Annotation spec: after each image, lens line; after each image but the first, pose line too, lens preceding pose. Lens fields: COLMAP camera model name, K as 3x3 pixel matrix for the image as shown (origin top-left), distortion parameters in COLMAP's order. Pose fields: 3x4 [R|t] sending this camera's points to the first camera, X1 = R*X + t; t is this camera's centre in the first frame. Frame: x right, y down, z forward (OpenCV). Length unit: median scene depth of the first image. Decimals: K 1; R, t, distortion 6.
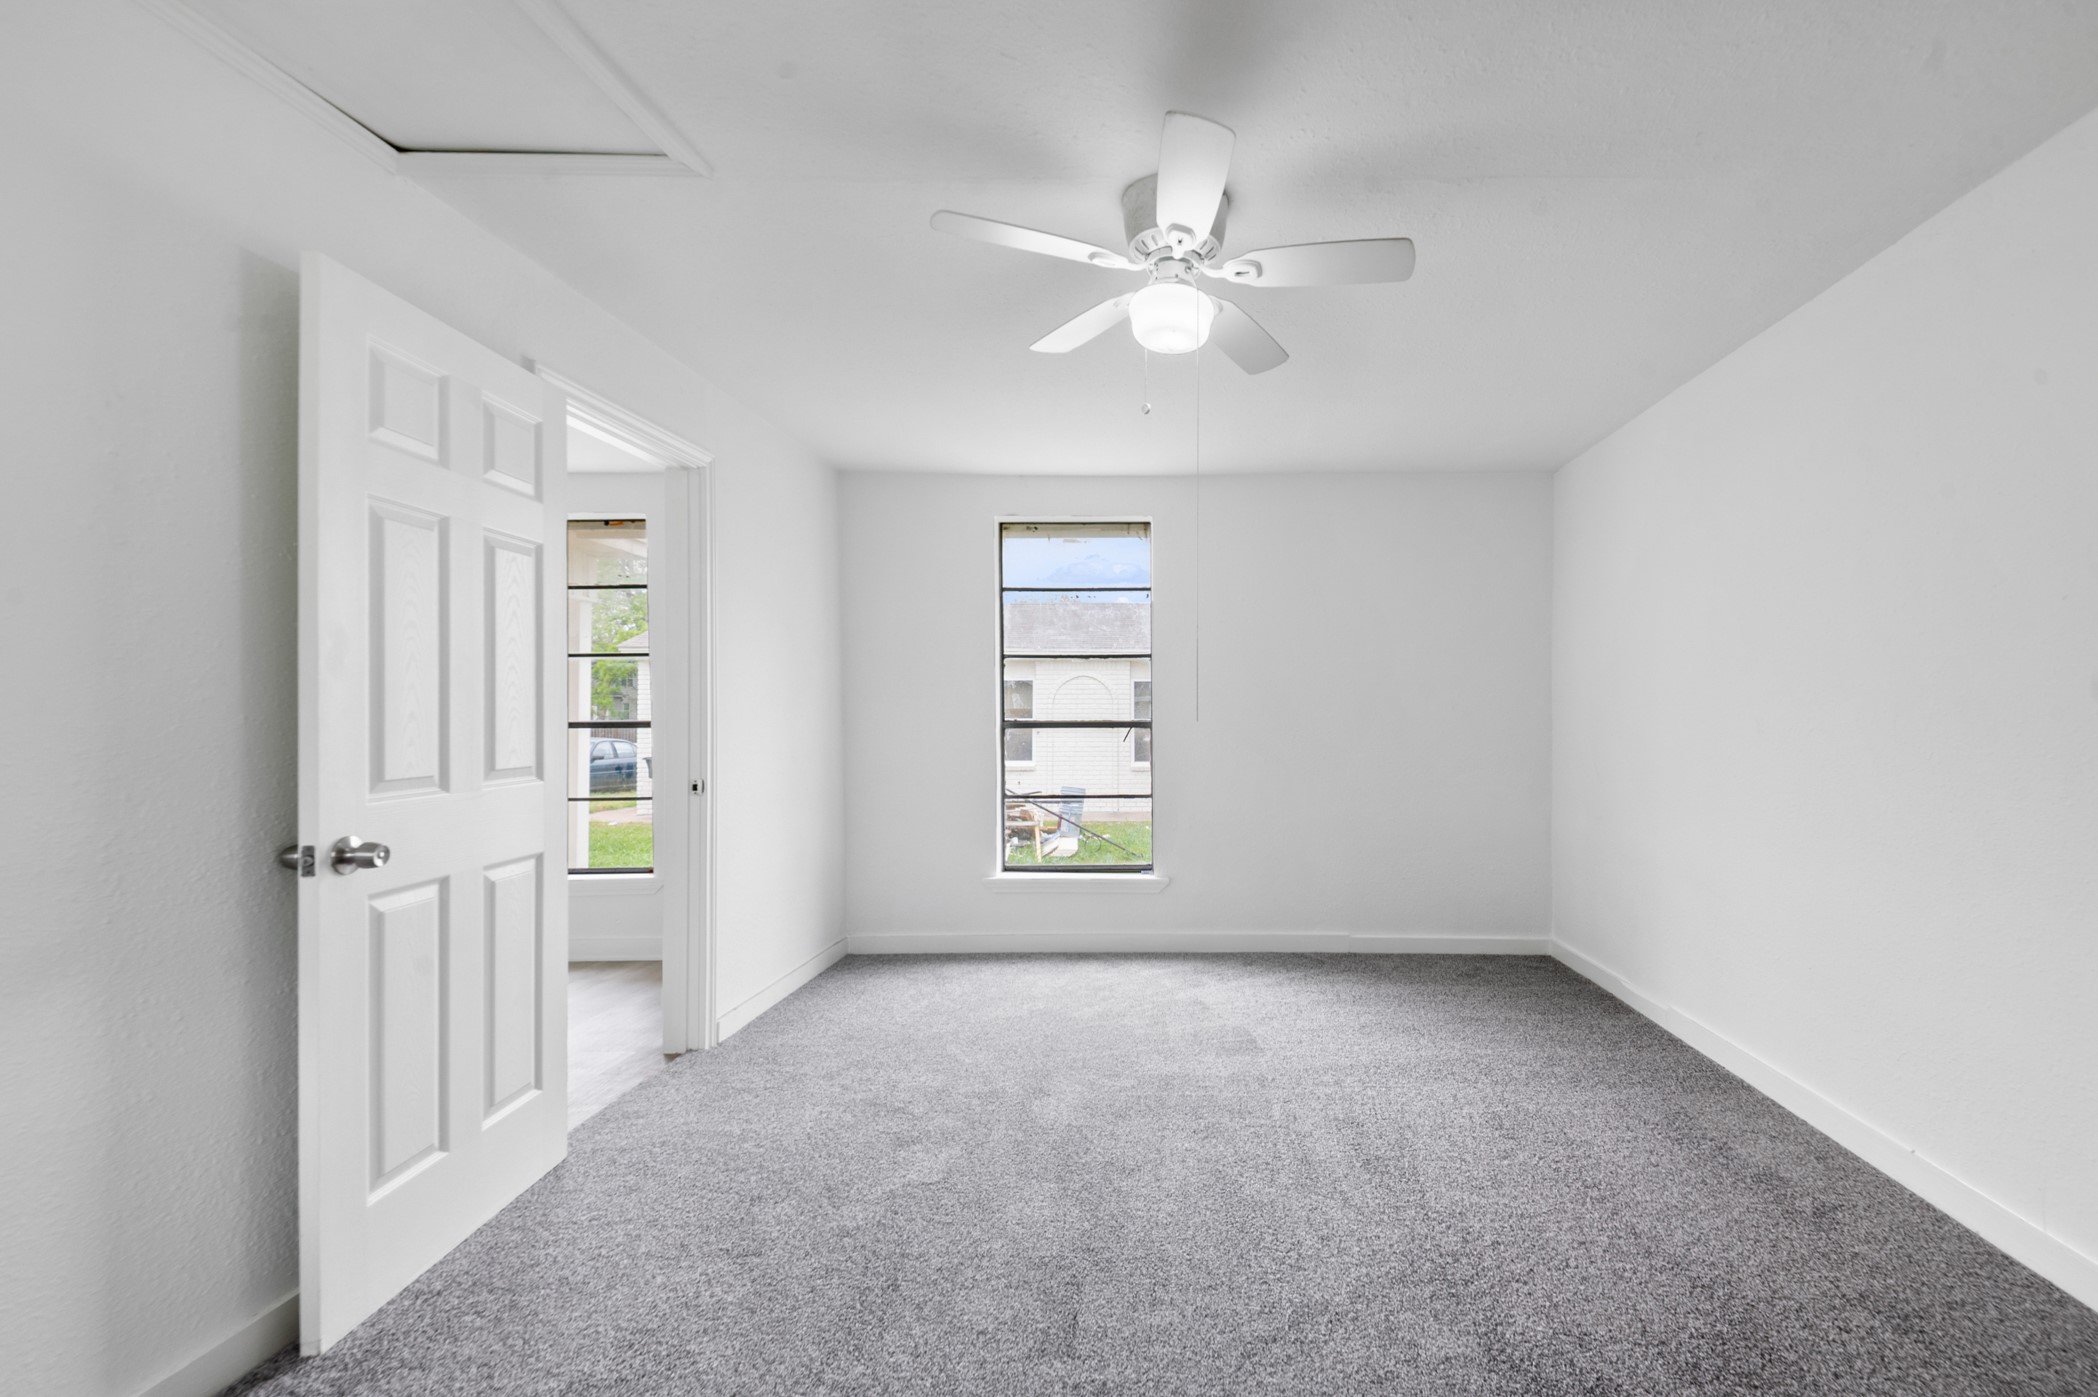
lens RADIAL K [[853.8, 0, 1056.6], [0, 853.8, 726.0], [0, 0, 1]] dist [0.049517, -0.042626]
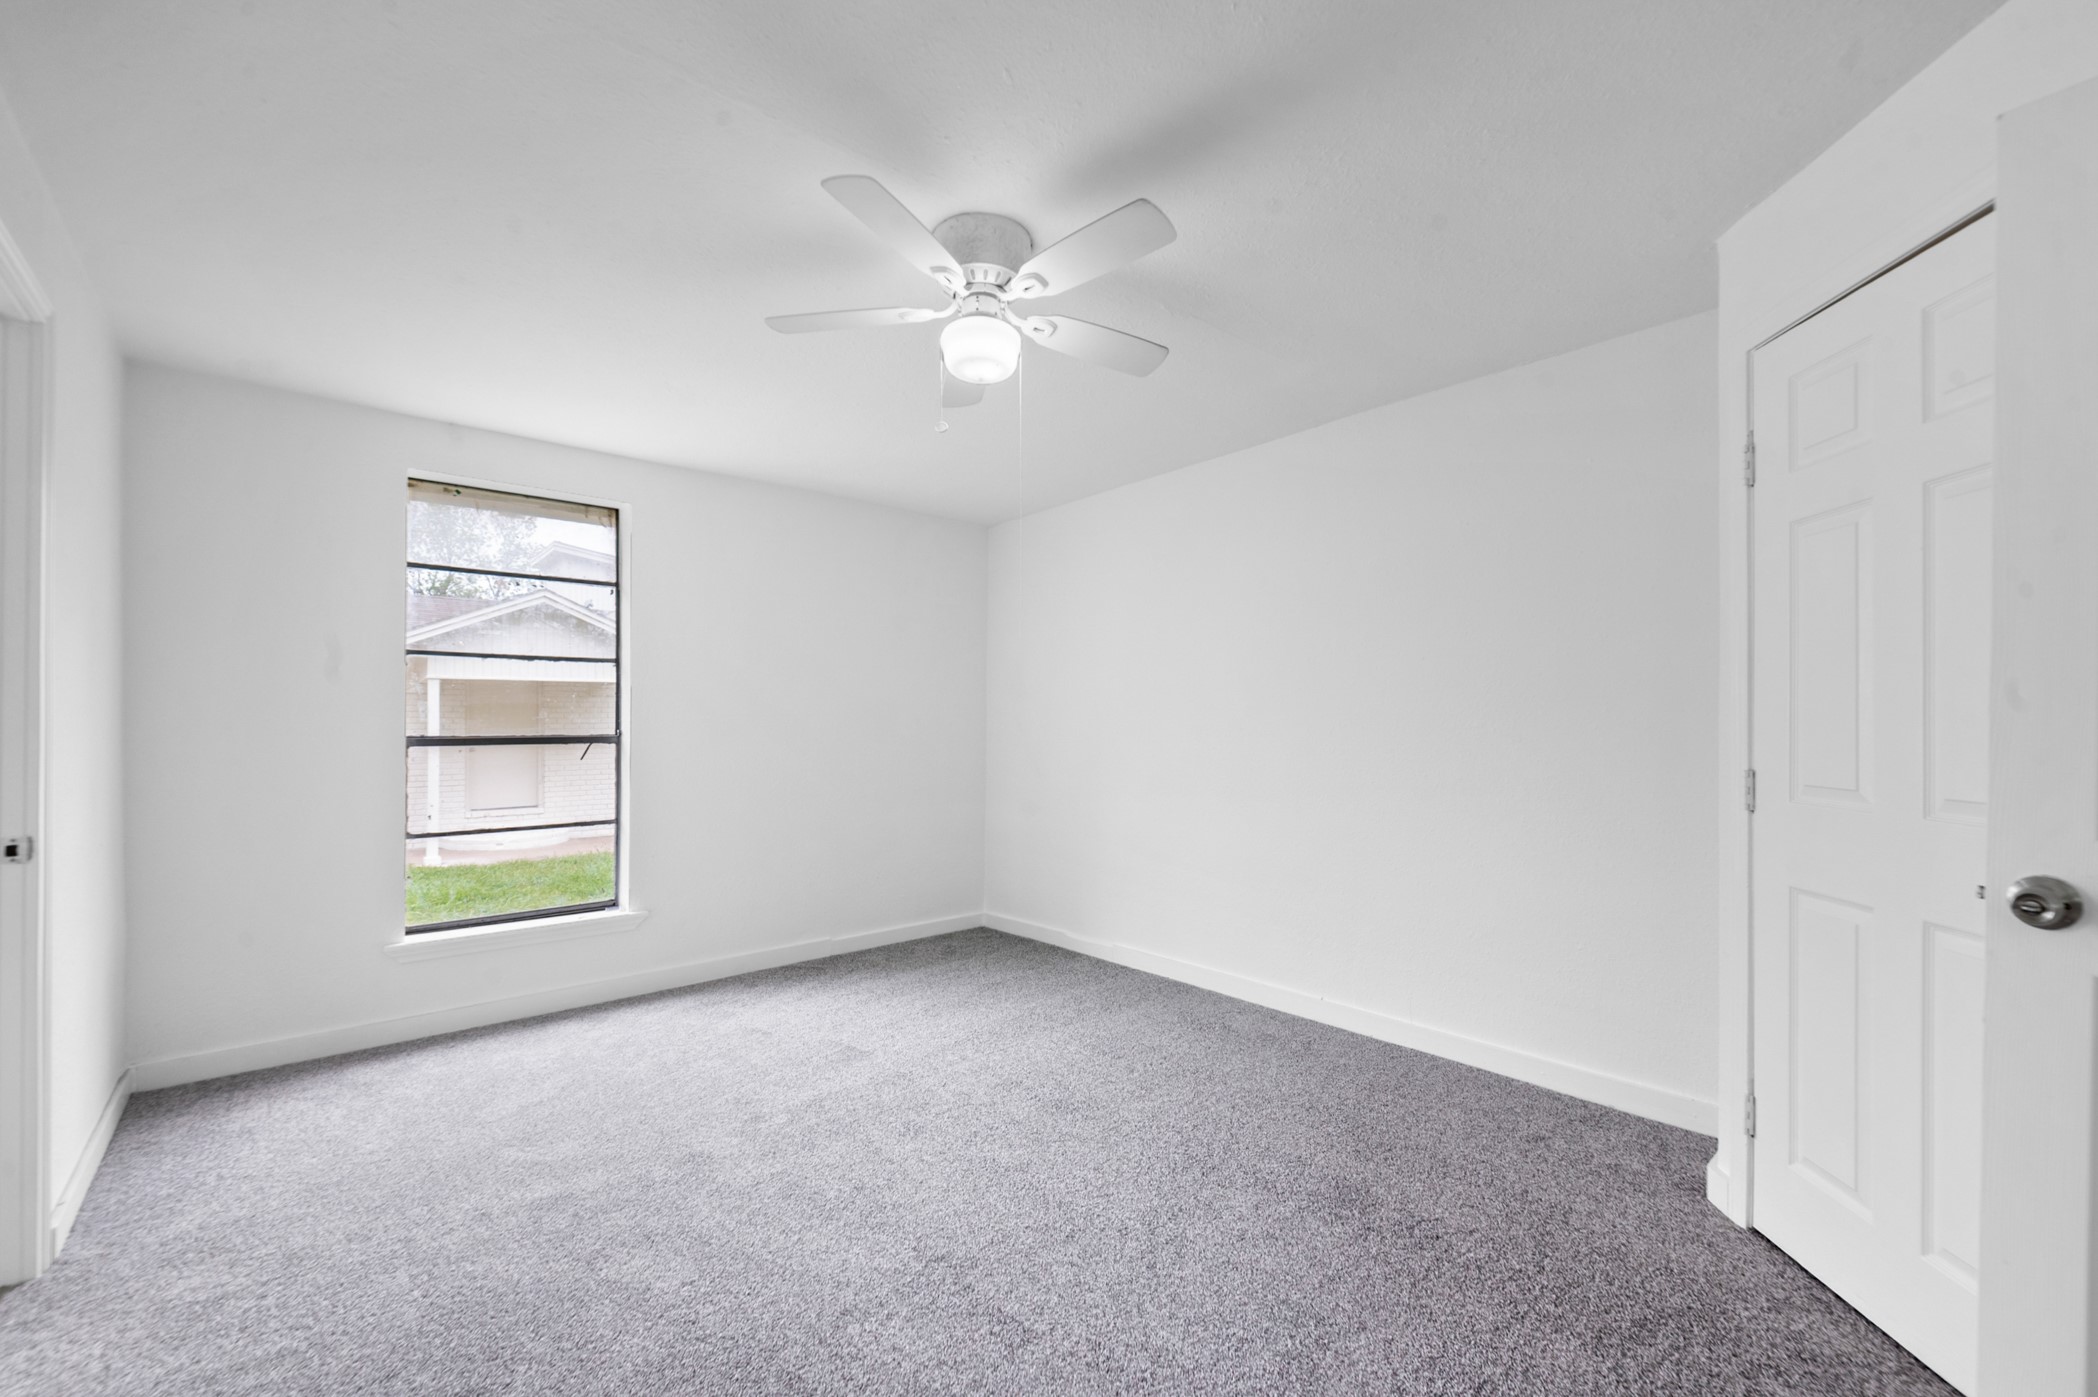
lens RADIAL K [[853.8, 0, 1056.6], [0, 853.8, 726.0], [0, 0, 1]] dist [0.049517, -0.042626]
pose [[0.754275, -0.006279, 0.656529, -0.178506], [0.015687, 0.999841, -0.008460, 0.000196], [-0.656371, 0.016680, 0.754254, 0.051317]]
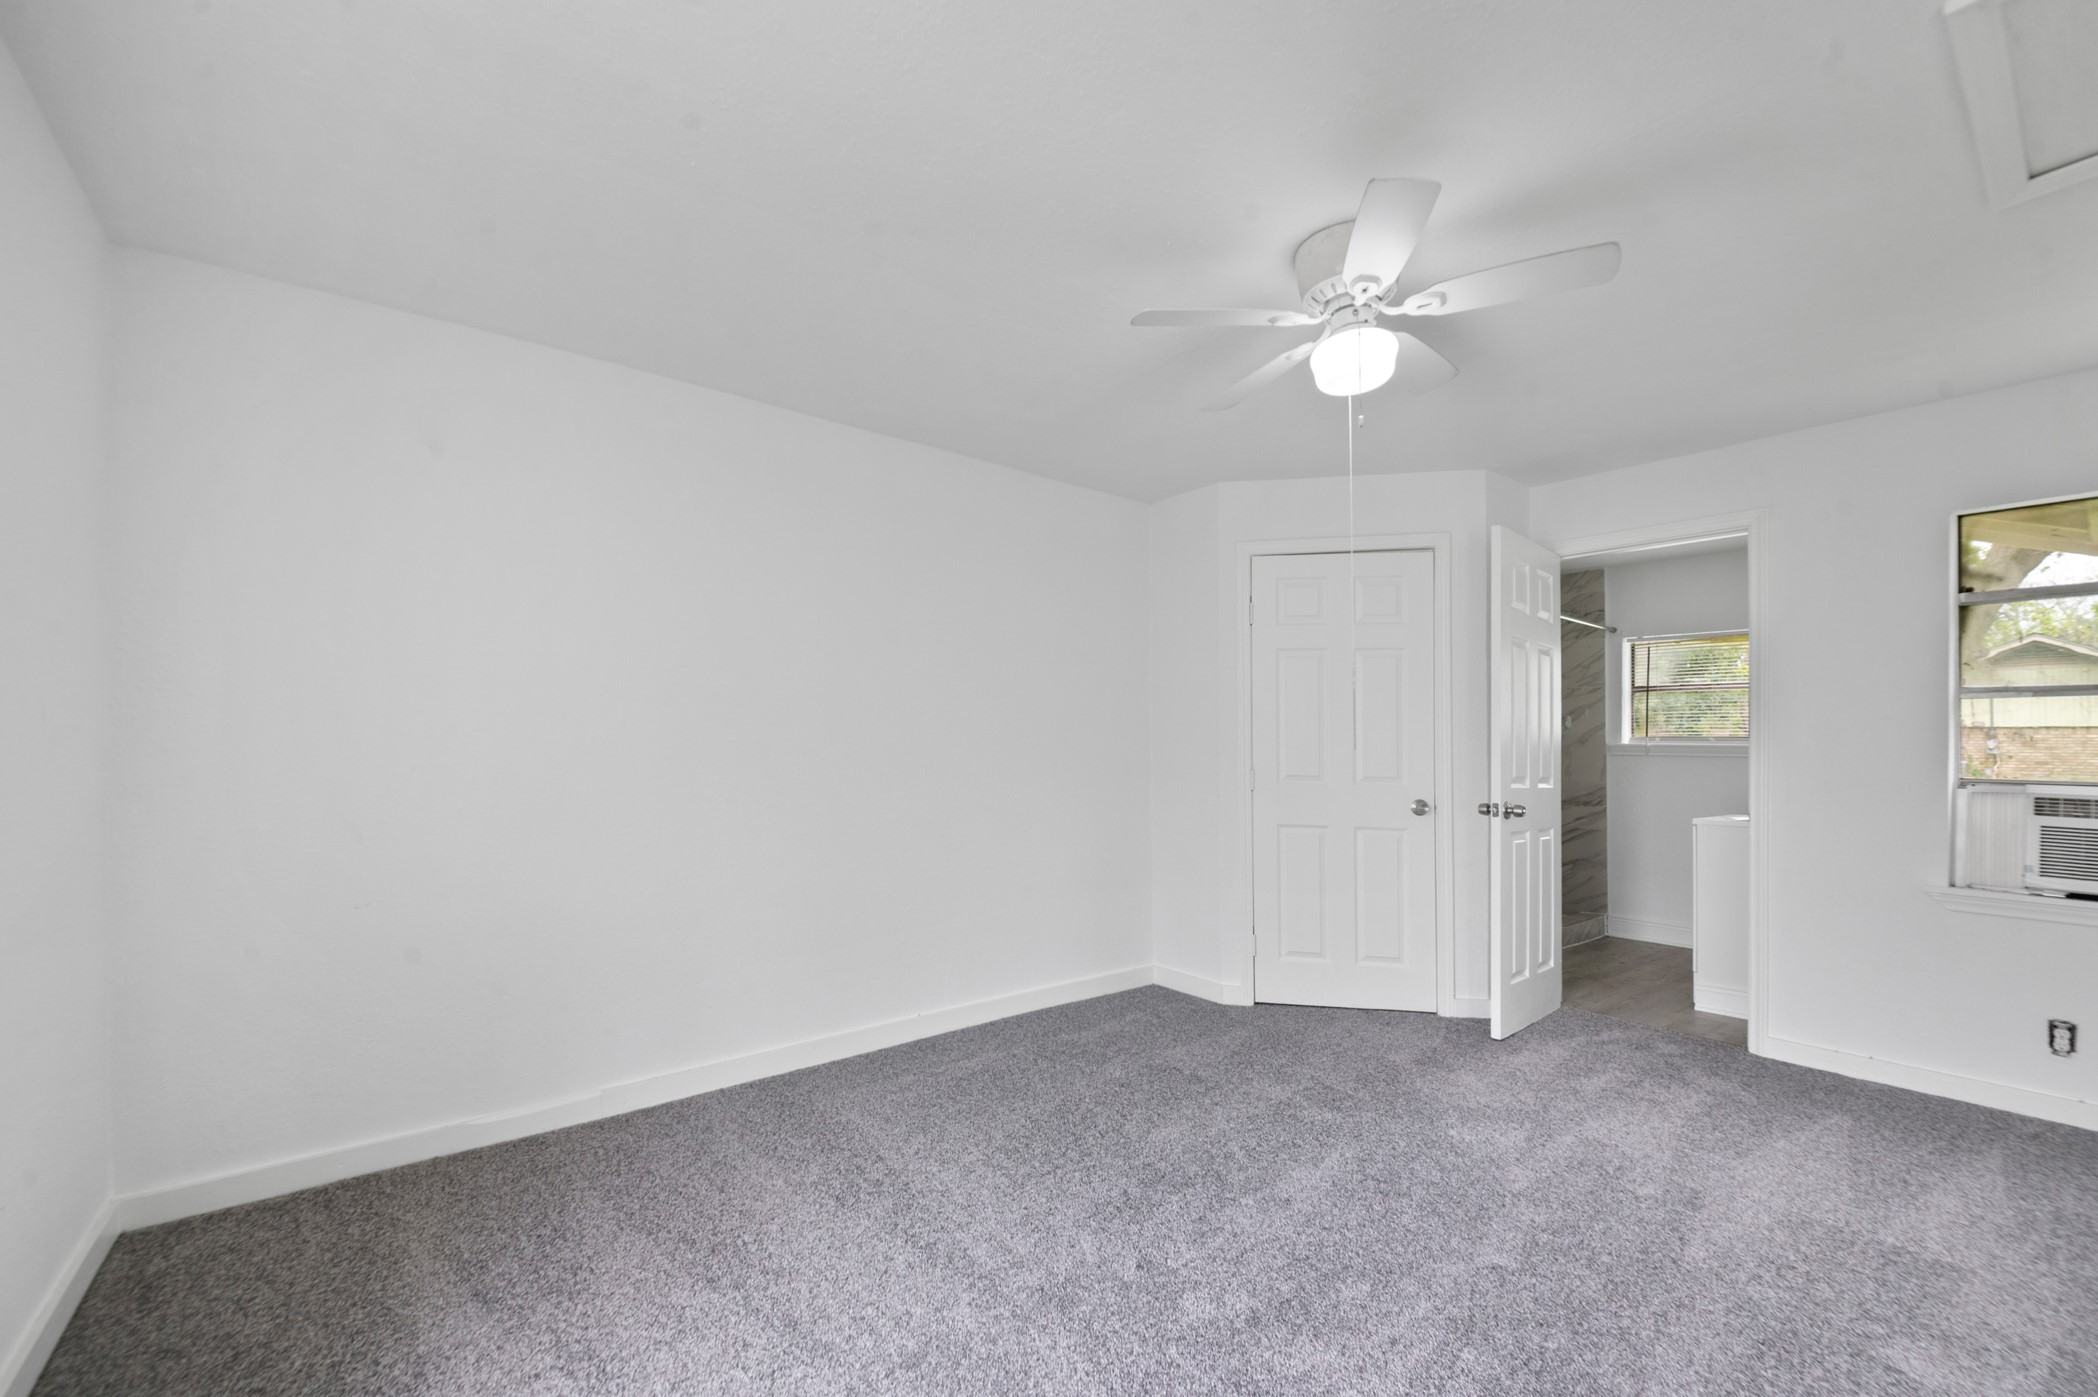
lens RADIAL K [[853.8, 0, 1056.6], [0, 853.8, 726.0], [0, 0, 1]] dist [0.049517, -0.042626]
pose [[-0.599300, -0.008564, 0.800479, -0.193880], [0.002354, 0.999920, 0.012460, -0.032165], [-0.800521, 0.009352, -0.599231, 0.857870]]
